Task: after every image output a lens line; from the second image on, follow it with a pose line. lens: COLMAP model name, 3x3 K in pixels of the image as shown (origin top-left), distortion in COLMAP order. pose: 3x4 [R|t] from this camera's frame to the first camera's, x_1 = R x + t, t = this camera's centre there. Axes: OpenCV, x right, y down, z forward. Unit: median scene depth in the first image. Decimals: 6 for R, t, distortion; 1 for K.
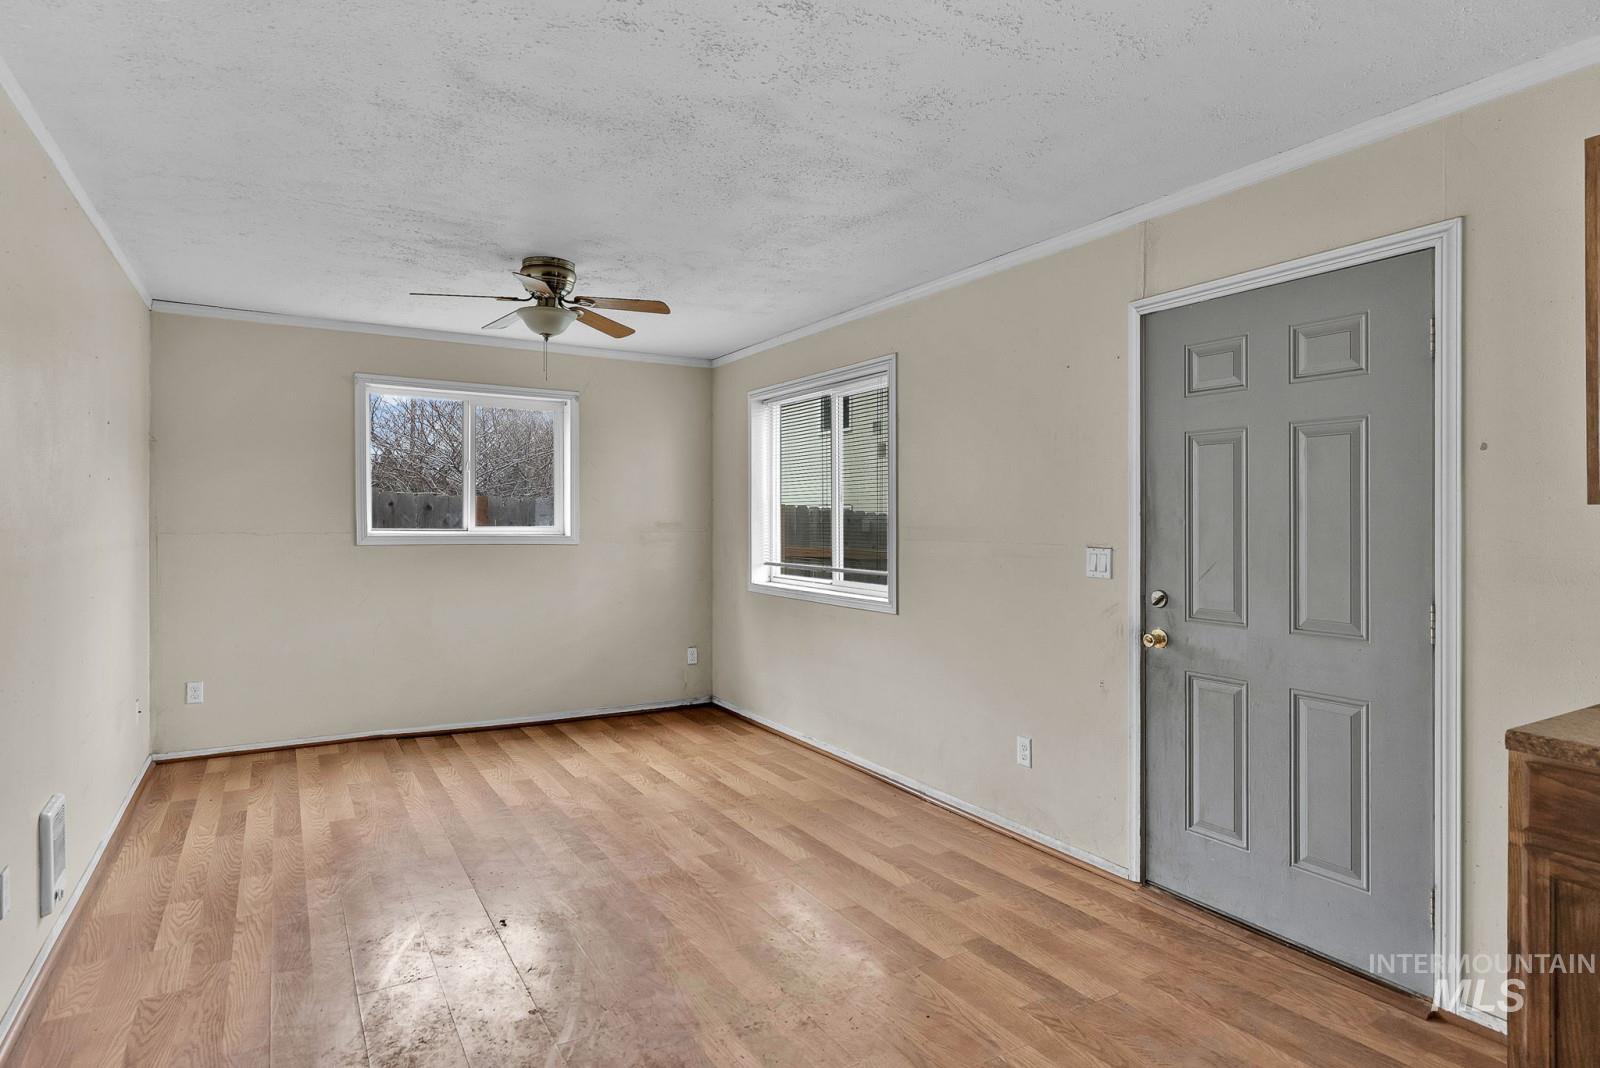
lens RADIAL K [[884.9, 0, 801.8], [0, 884.9, 526.8], [0, 0, 1]] dist [-0.004473, 0.001901]
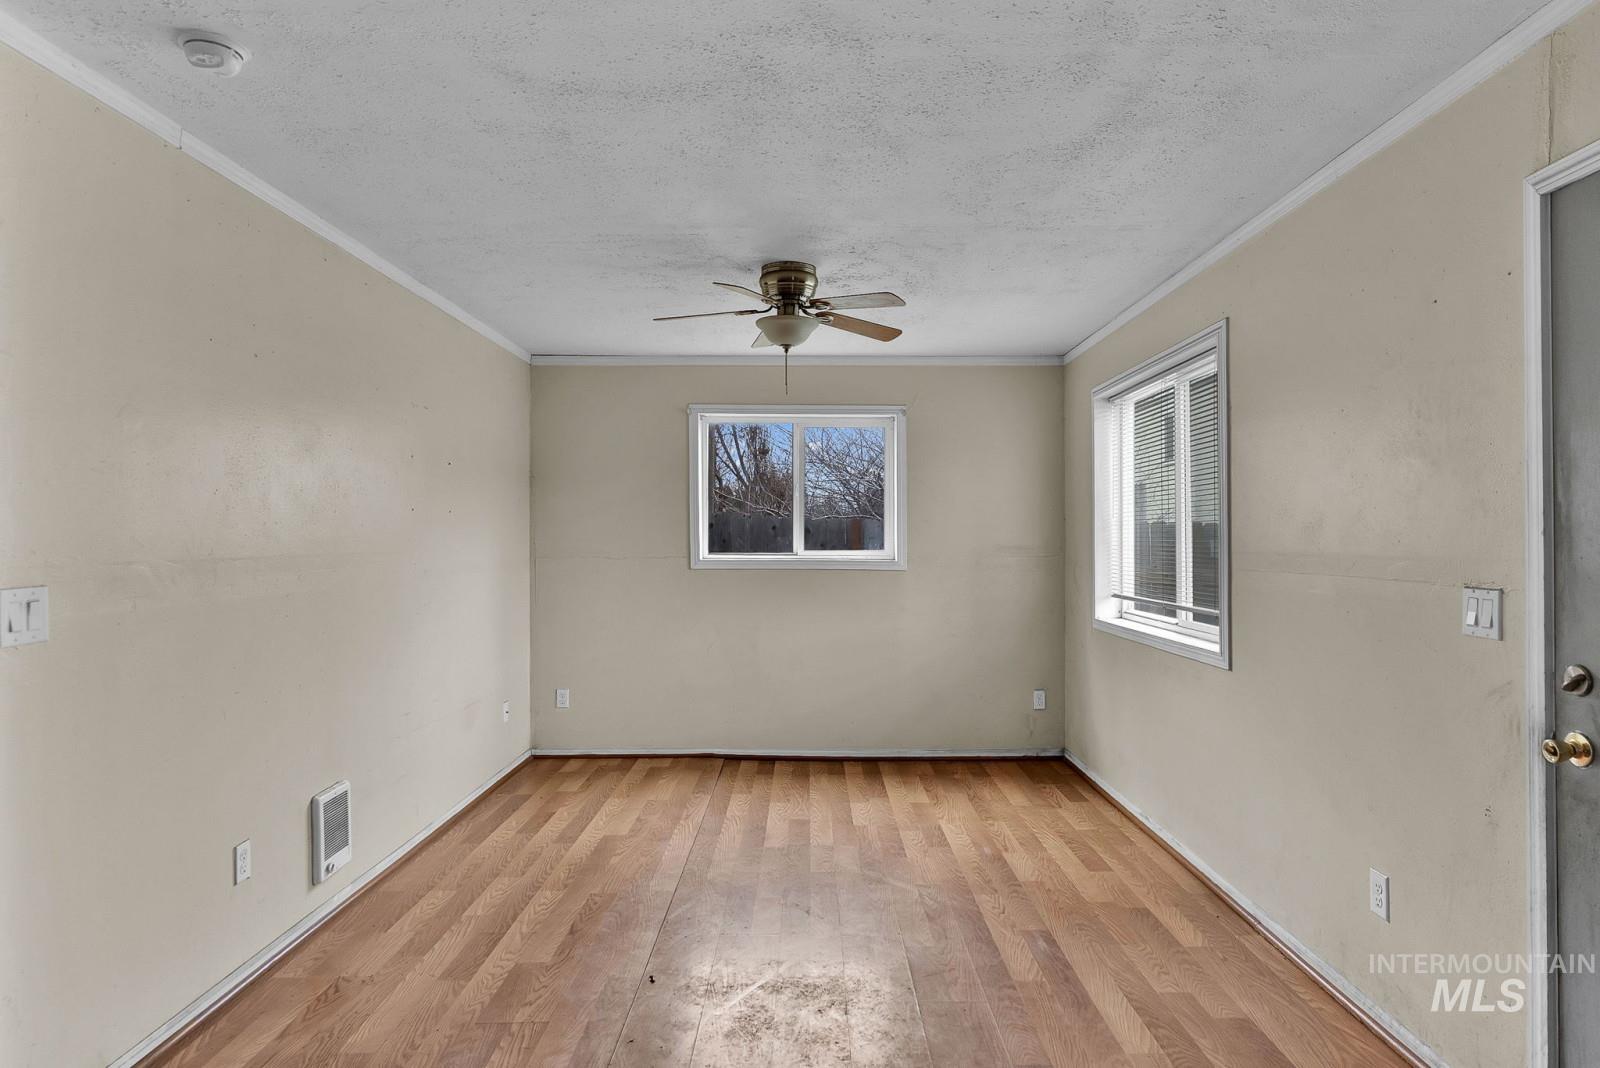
lens RADIAL K [[915.1, 0, 807.1], [0, 915.1, 543.0], [0, 0, 1]] dist [0.000325, 0.002589]
pose [[0.862149, -0.004870, -0.506632, 0.189410], [0.002037, 0.999979, -0.006145, -0.003590], [0.506651, 0.004265, 0.862141, 0.159468]]
